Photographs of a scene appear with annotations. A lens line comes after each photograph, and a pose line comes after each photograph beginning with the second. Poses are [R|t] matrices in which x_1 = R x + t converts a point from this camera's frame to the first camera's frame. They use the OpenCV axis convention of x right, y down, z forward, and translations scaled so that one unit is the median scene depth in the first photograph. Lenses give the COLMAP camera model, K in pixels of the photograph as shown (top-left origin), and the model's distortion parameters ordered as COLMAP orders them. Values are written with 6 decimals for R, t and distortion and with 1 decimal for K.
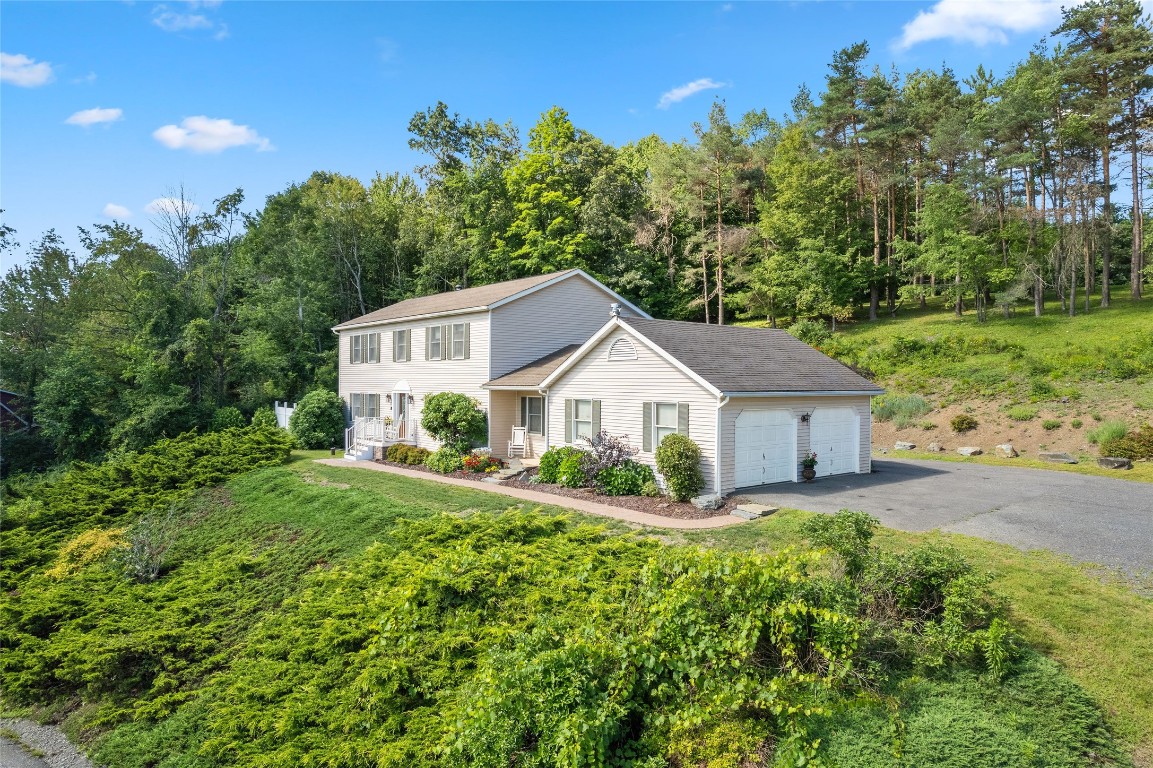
lens RADIAL K [[823.8, 0, 576.5], [0, 823.8, 384.0], [0, 0, 1]] dist [-0.068883, 0.001510]
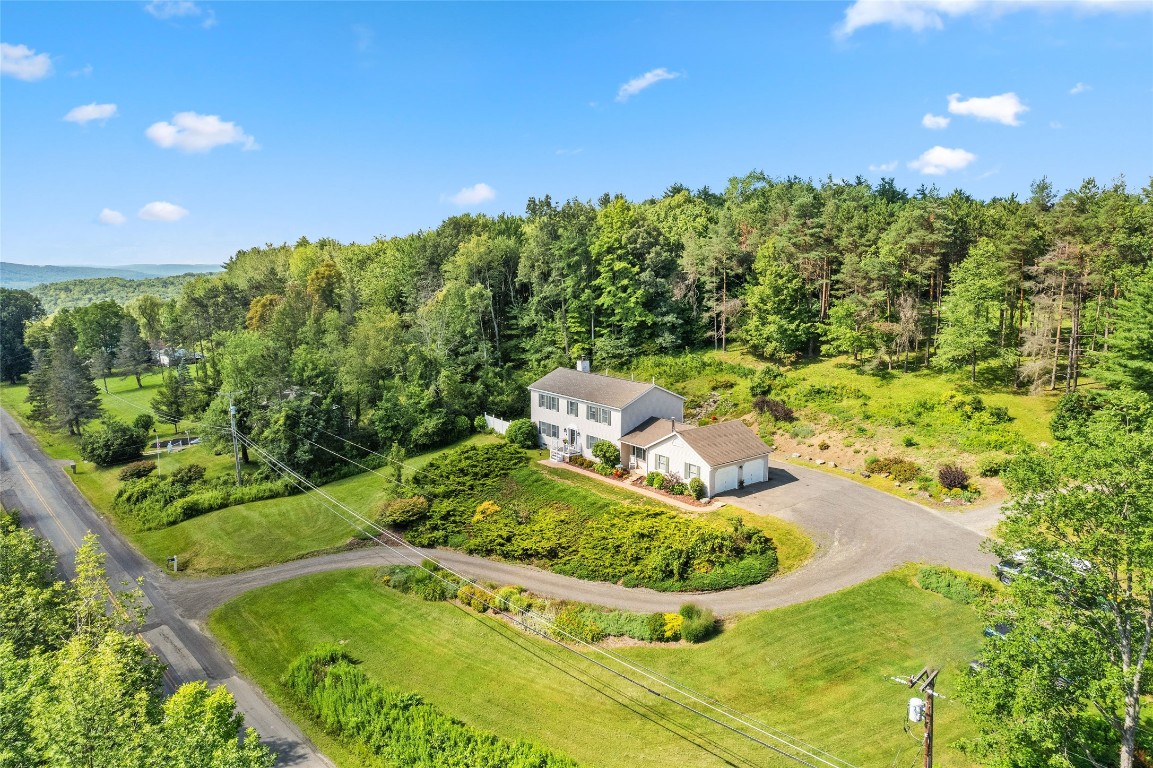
lens RADIAL K [[823.8, 0, 576.5], [0, 823.8, 384.0], [0, 0, 1]] dist [-0.068883, 0.001510]
pose [[0.999710, -0.002707, -0.023915, -0.165325], [0.006123, 0.989568, 0.143937, -0.479355], [0.023276, -0.144042, 0.989298, -1.316565]]
